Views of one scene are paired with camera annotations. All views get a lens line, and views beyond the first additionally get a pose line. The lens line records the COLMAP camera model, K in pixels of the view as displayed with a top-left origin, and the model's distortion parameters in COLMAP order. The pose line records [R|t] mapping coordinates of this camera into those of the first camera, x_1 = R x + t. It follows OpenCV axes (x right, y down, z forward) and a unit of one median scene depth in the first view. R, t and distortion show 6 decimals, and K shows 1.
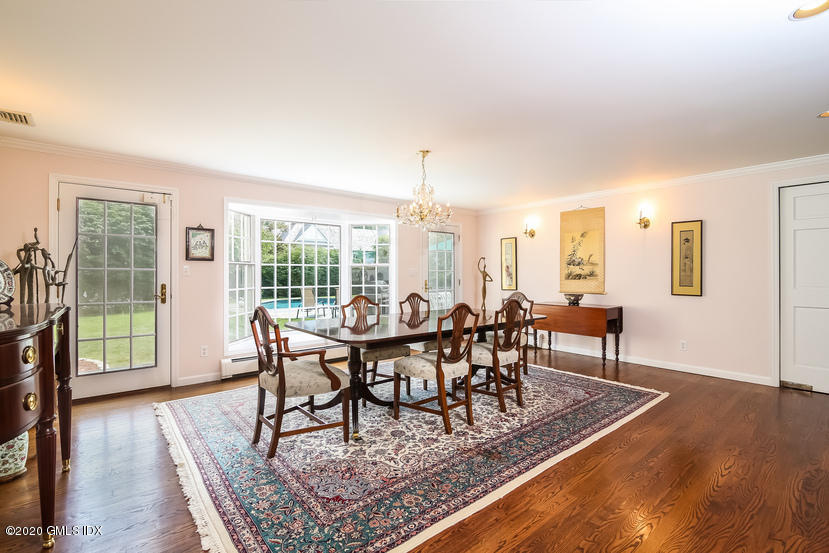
lens RADIAL K [[380.6, 0, 412.2], [0, 380.6, 276.8], [0, 0, 1]] dist [-0.065076, 0.000246]
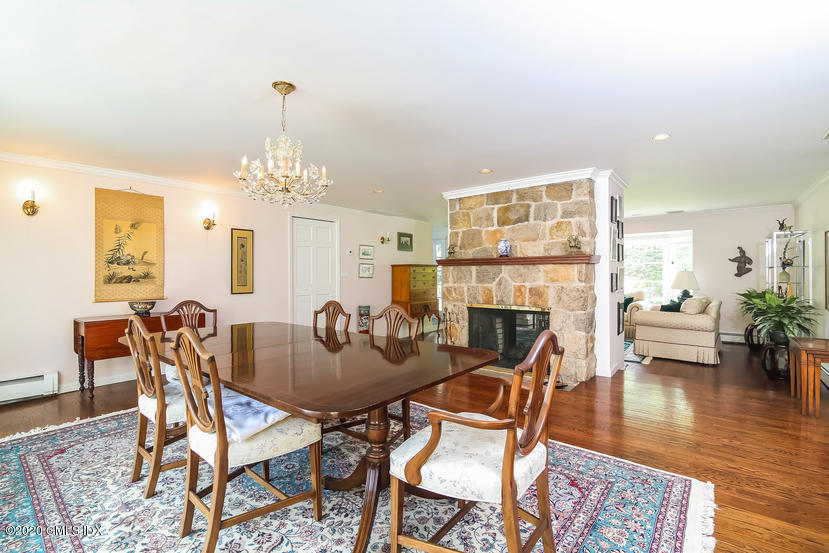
lens RADIAL K [[380.6, 0, 412.2], [0, 380.6, 276.8], [0, 0, 1]] dist [-0.065076, 0.000246]
pose [[-0.189983, 0.002276, 0.981785, -0.411786], [0.016905, 0.999857, 0.000954, 0.003696], [-0.981642, 0.016779, -0.189994, 0.595648]]
